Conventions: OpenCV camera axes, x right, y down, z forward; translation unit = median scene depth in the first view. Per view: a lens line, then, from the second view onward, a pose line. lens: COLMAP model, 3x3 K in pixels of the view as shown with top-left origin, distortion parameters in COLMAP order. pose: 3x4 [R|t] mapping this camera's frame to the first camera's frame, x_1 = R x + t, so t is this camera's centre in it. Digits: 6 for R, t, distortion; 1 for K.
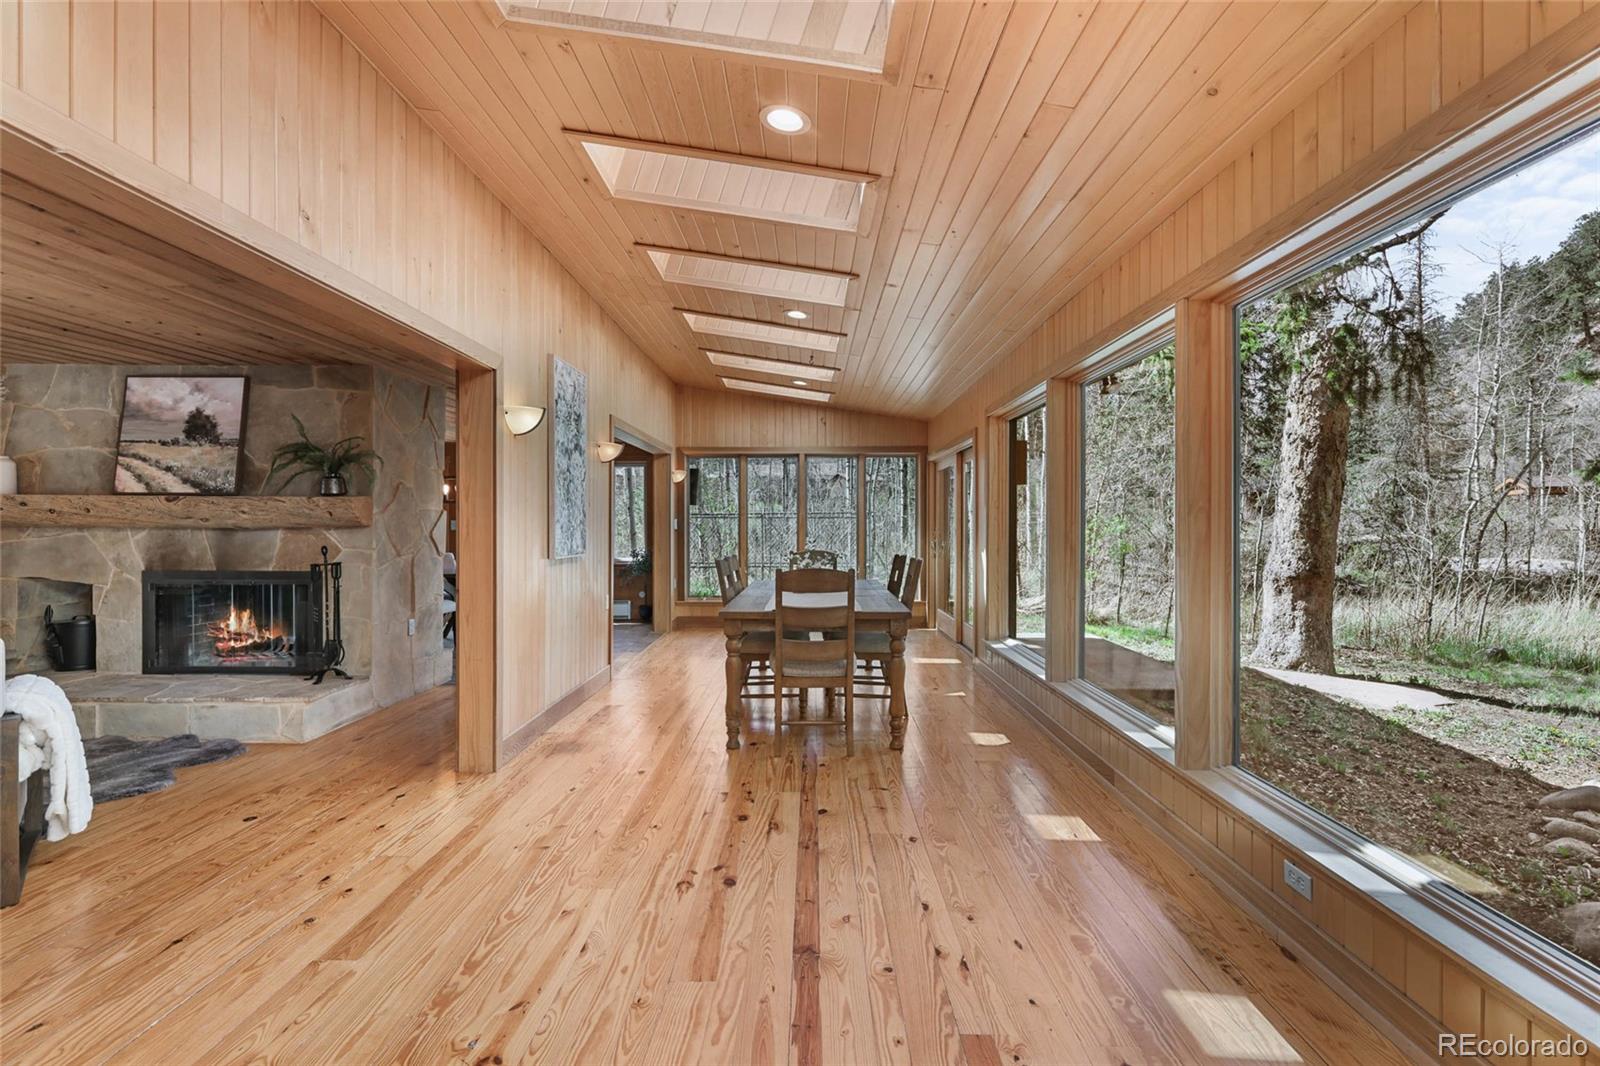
lens RADIAL K [[742.9, 0, 796.3], [0, 742.9, 525.2], [0, 0, 1]] dist [0.008384, -0.000250]
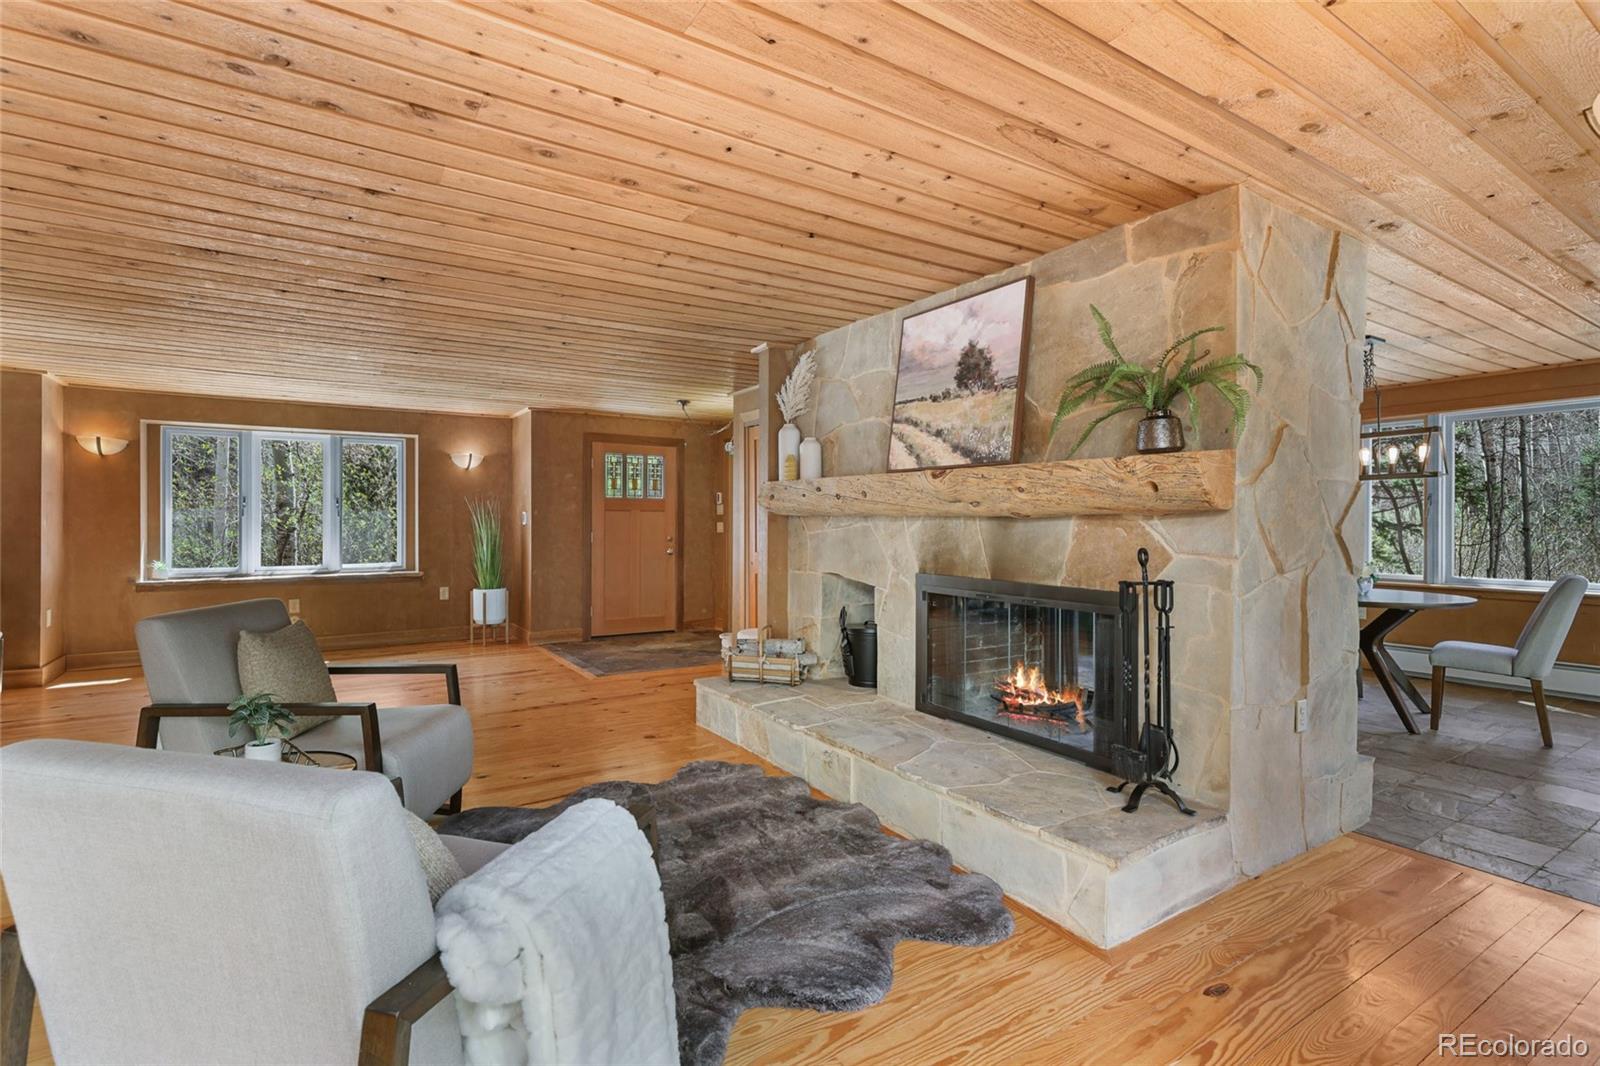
lens RADIAL K [[742.9, 0, 796.3], [0, 742.9, 525.2], [0, 0, 1]] dist [0.008384, -0.000250]
pose [[0.555873, 0.005884, -0.831247, -0.322020], [-0.006514, 0.999975, 0.002722, 0.011196], [0.831242, 0.003902, 0.555897, 0.487836]]
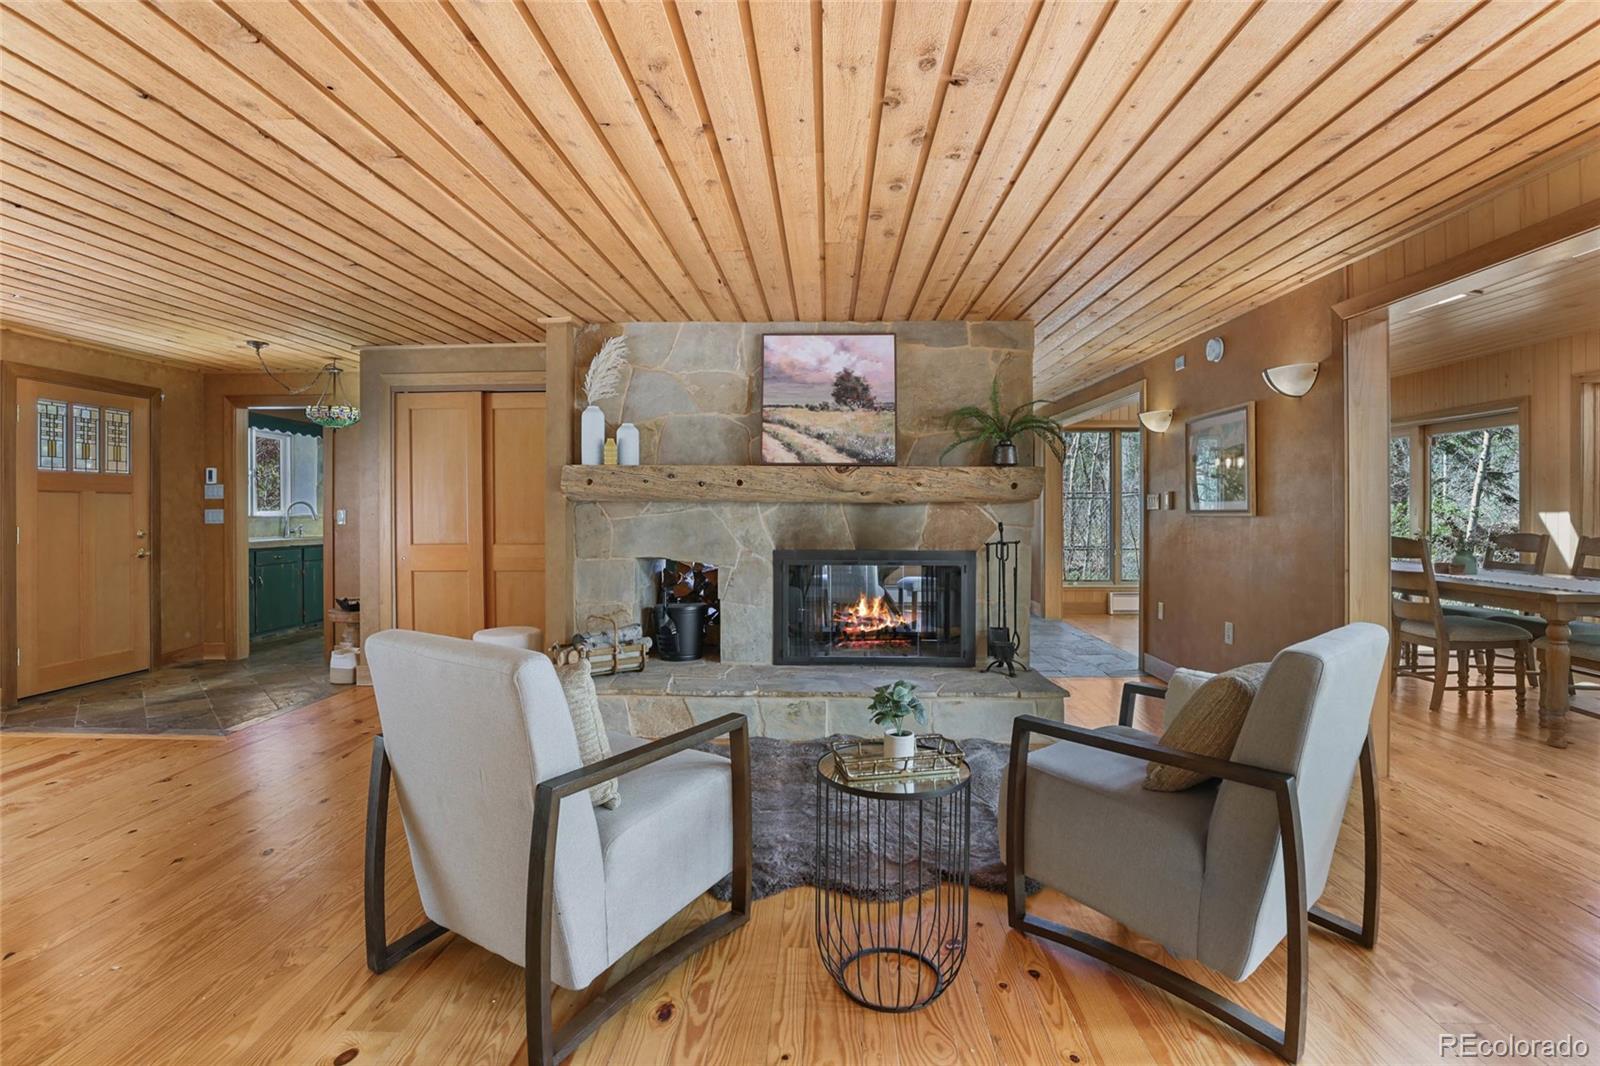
lens RADIAL K [[760.3, 0, 793.0], [0, 760.3, 513.4], [0, 0, 1]] dist [-0.046944, 0.013244]
pose [[0.999834, -0.000784, -0.018230, -0.847038], [0.000860, 0.999991, 0.004163, 0.012910], [0.018227, -0.004178, 0.999825, 0.086331]]
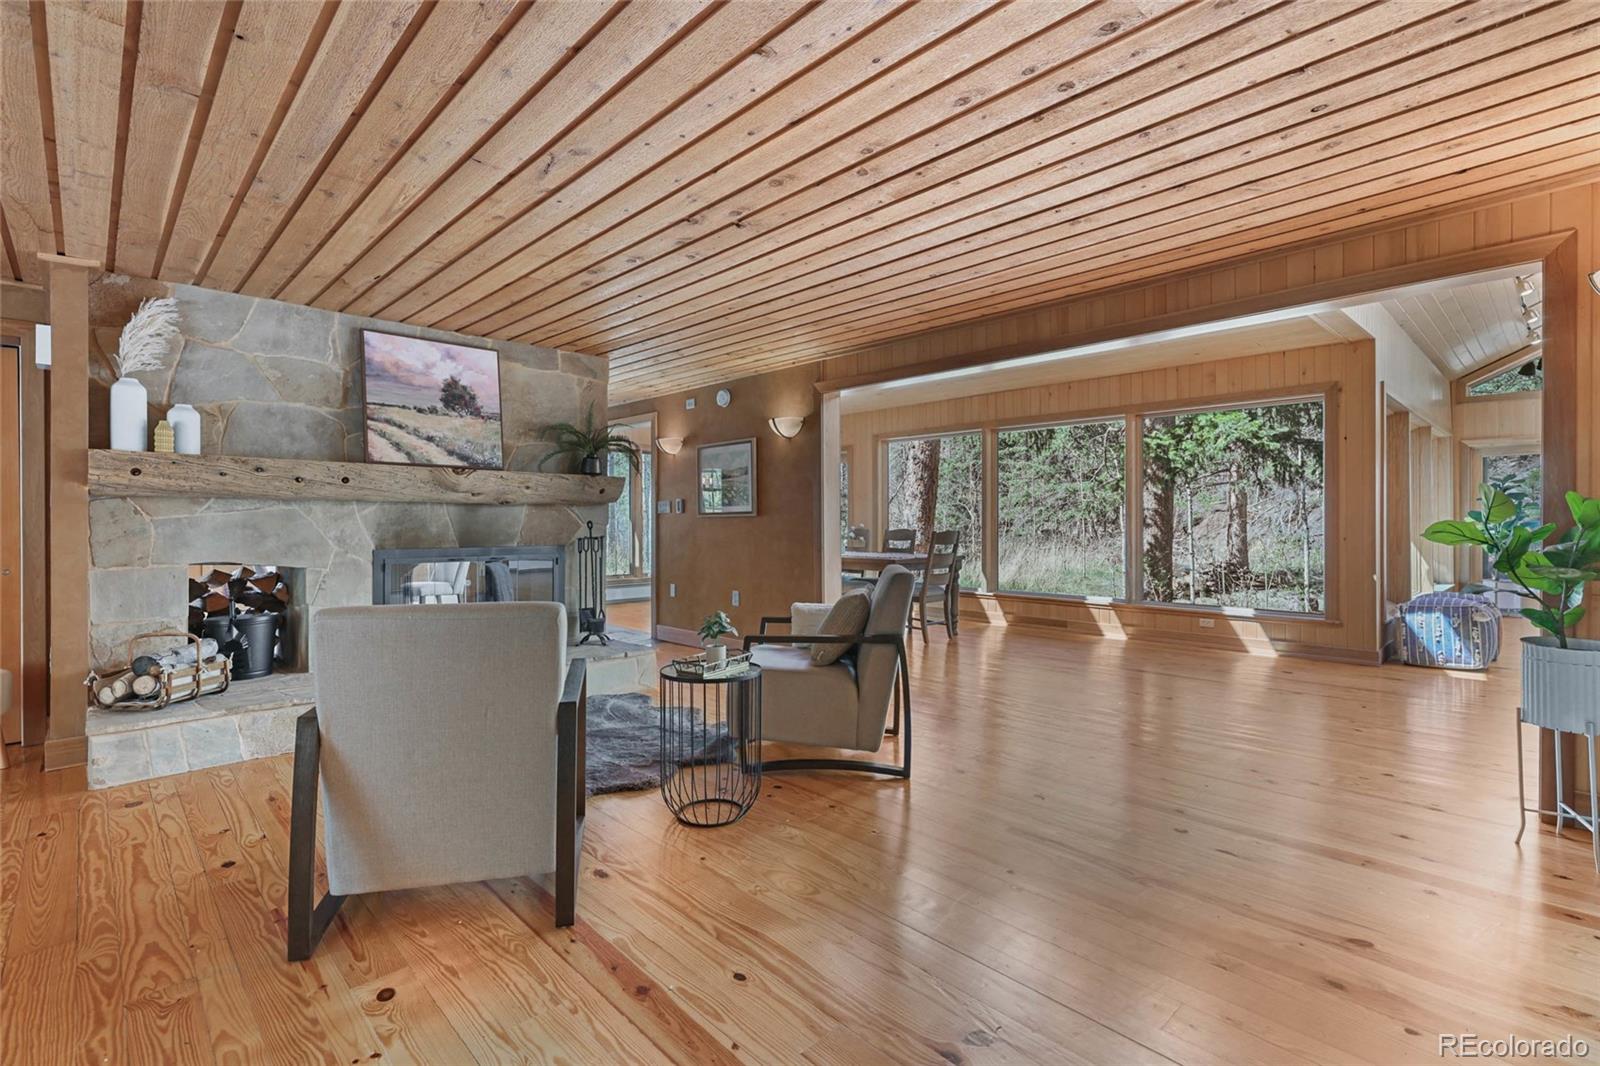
lens RADIAL K [[742.9, 0, 796.3], [0, 742.9, 525.2], [0, 0, 1]] dist [0.008384, -0.000250]
pose [[0.710150, -0.005380, 0.704030, -1.157725], [0.003508, 0.999985, 0.004103, 0.030037], [-0.704042, -0.000444, 0.710158, 0.018106]]
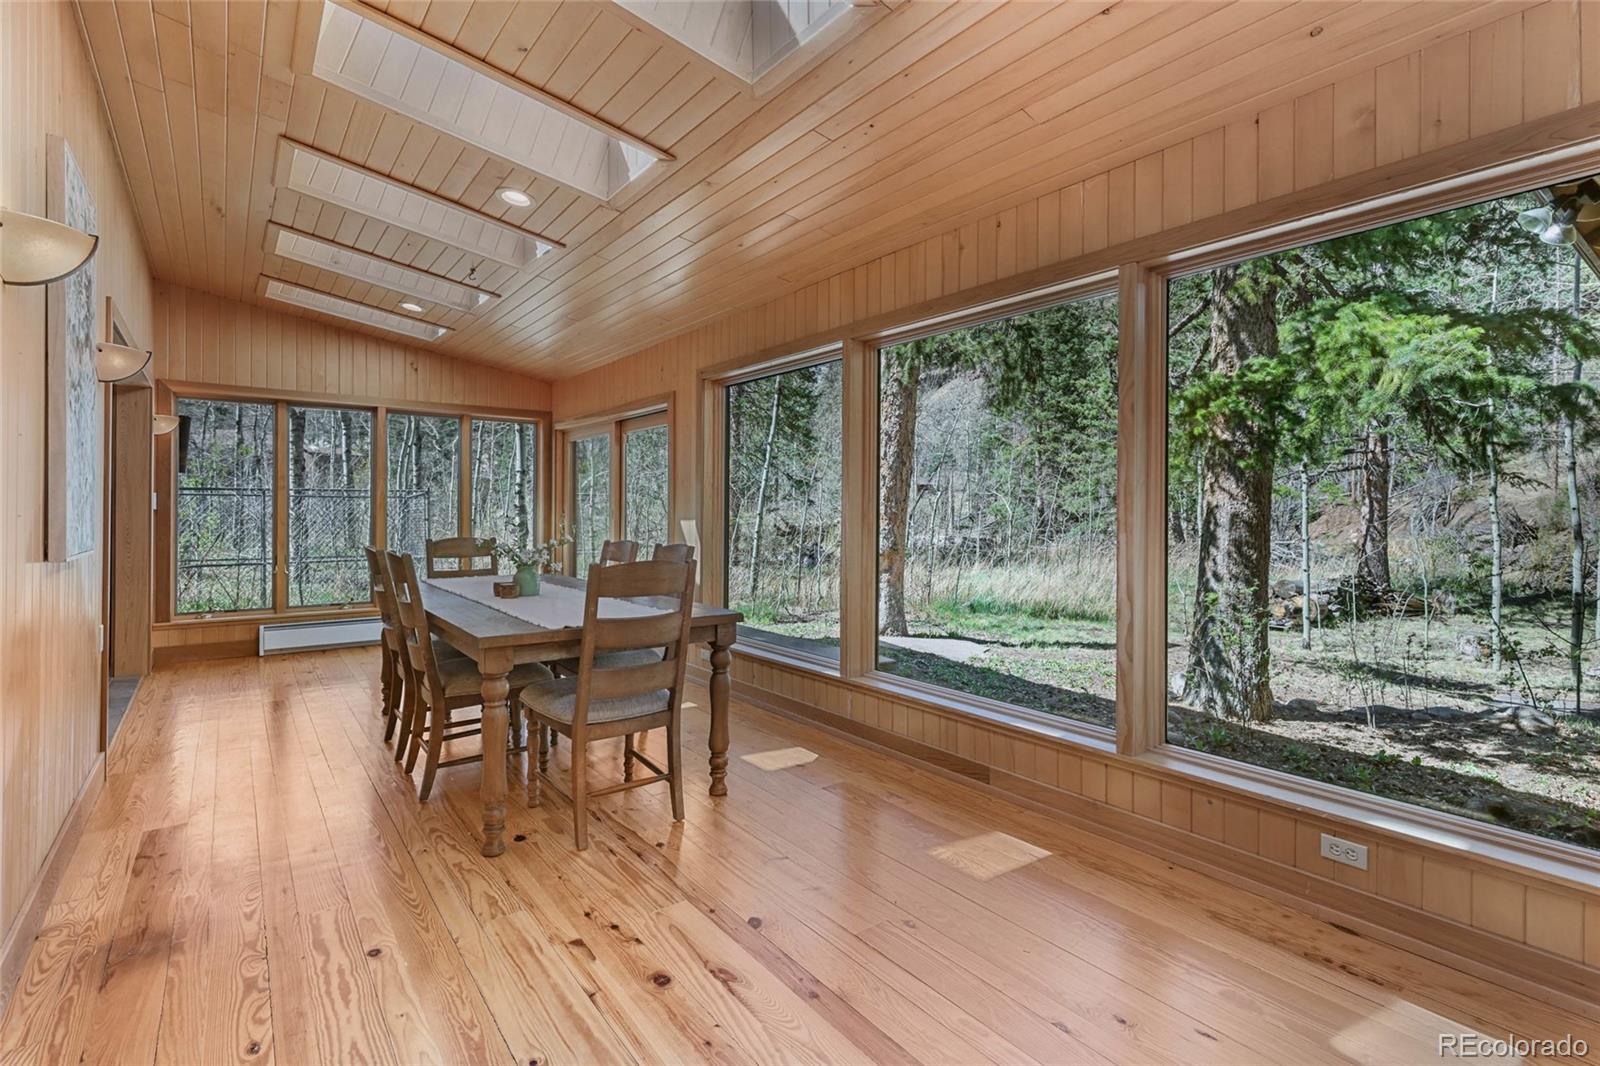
lens RADIAL K [[747.8, 0, 797.6], [0, 747.8, 508.8], [0, 0, 1]] dist [0.002249, 0.000582]
pose [[0.783550, 0.005802, 0.621302, -0.235244], [-0.003726, 0.999982, -0.004639, 0.010559], [-0.621318, 0.001319, 0.783557, 0.296911]]
